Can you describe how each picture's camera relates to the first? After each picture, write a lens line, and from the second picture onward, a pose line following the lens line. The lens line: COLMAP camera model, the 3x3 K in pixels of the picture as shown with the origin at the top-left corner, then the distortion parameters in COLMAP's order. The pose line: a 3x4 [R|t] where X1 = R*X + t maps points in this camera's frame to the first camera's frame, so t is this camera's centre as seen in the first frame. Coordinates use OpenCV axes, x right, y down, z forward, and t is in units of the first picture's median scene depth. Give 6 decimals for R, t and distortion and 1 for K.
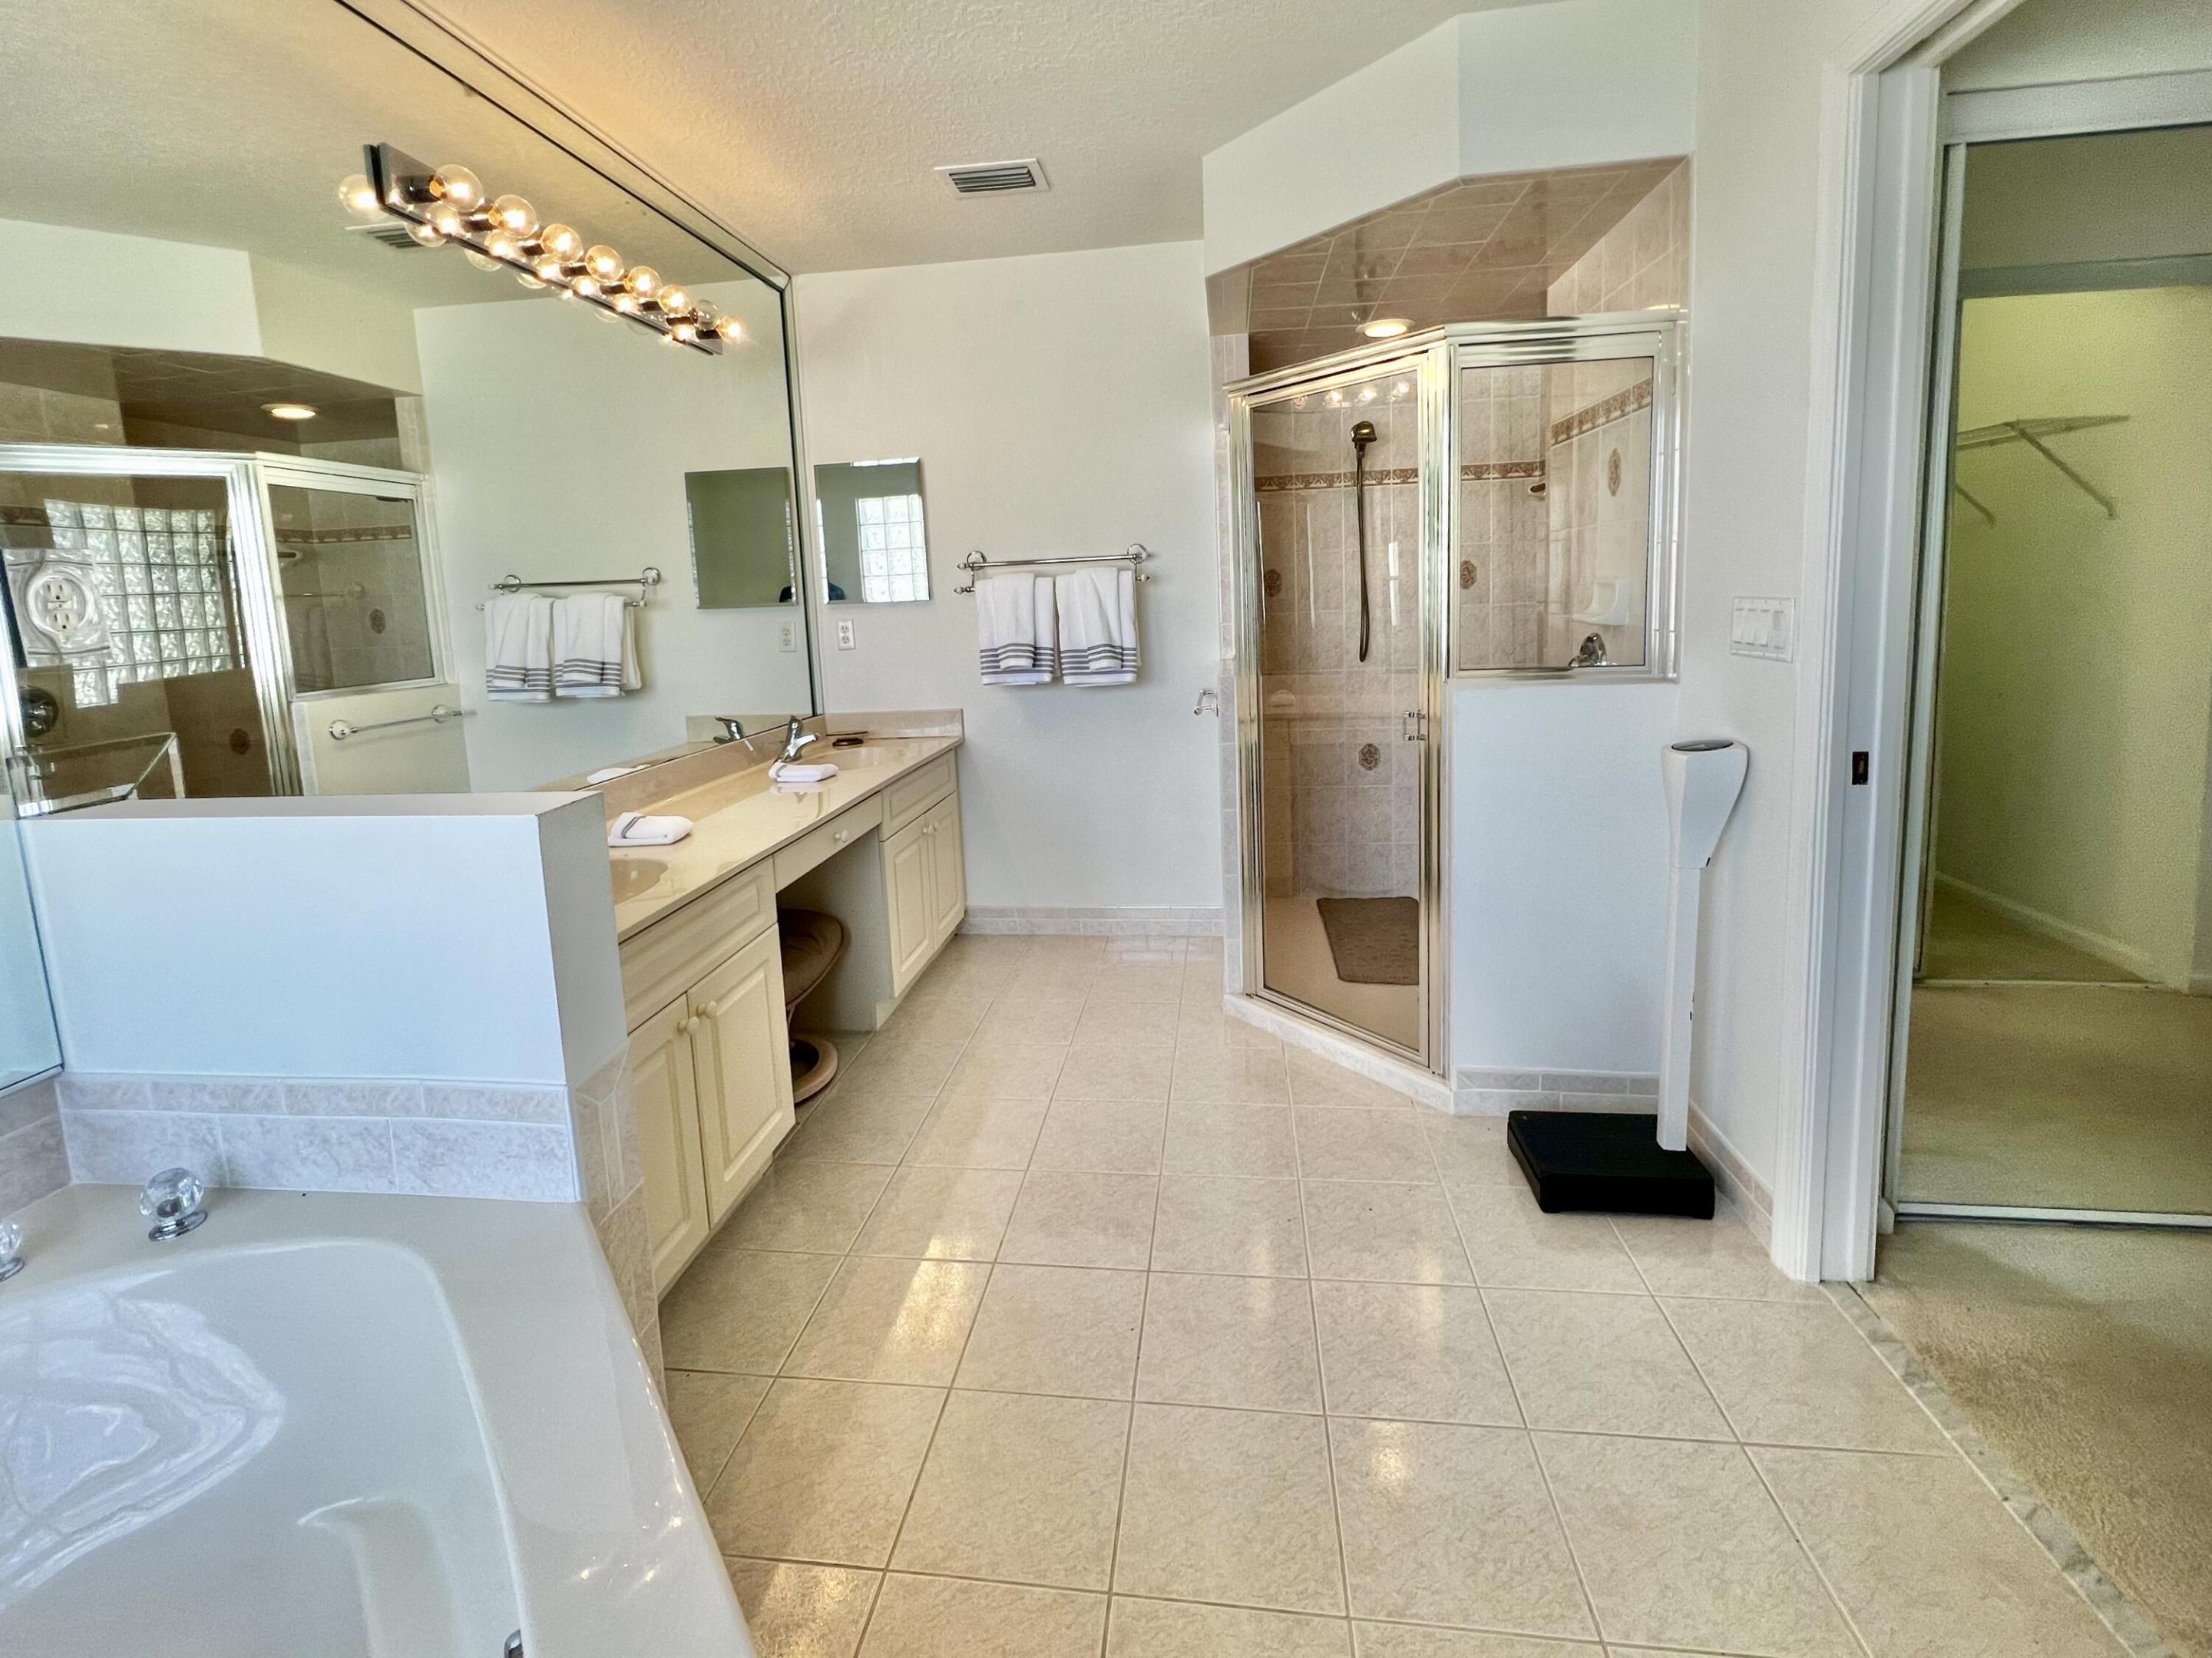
lens RADIAL K [[907.4, 0, 1107.6], [0, 907.4, 811.6], [0, 0, 1]] dist [-0.000930, 0.000476]
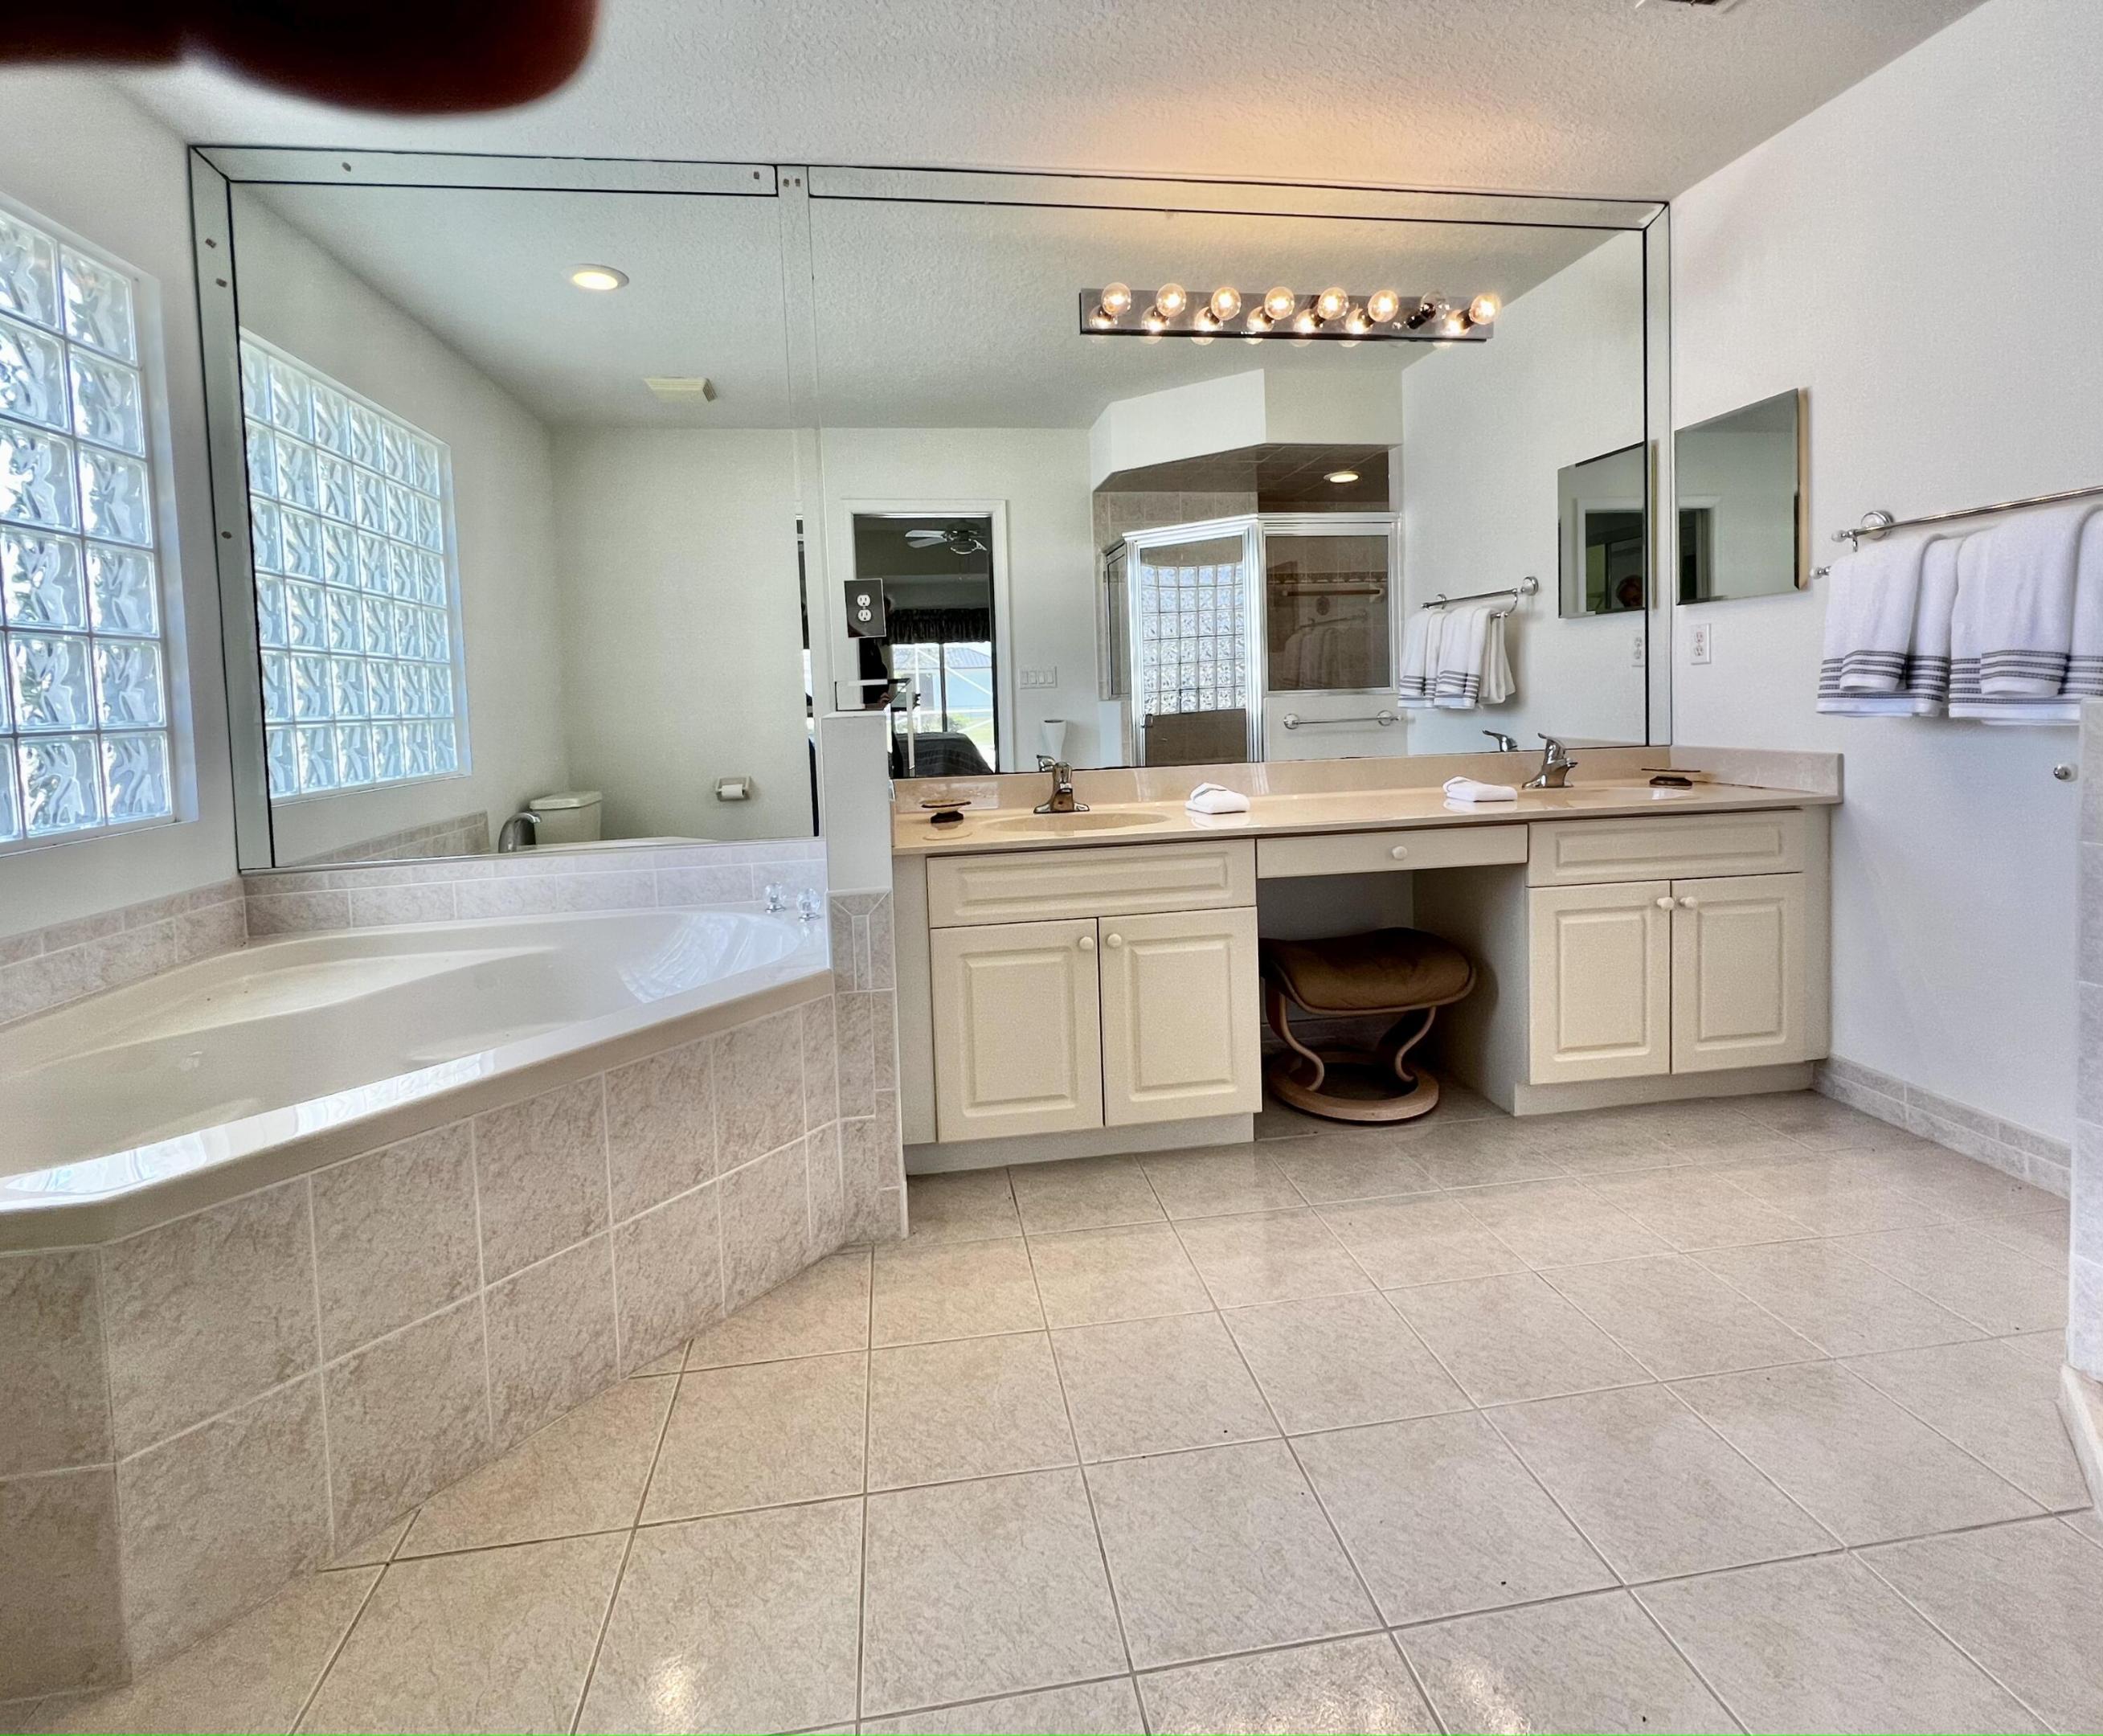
lens RADIAL K [[955.4, 0, 1087.3], [0, 955.4, 856.8], [0, 0, 1]] dist [-0.000294, 0.000112]
pose [[0.315865, 0.191009, -0.929379, 0.360668], [-0.200850, 0.970789, 0.131257, -0.022249], [0.927302, 0.145207, 0.345003, 0.279200]]
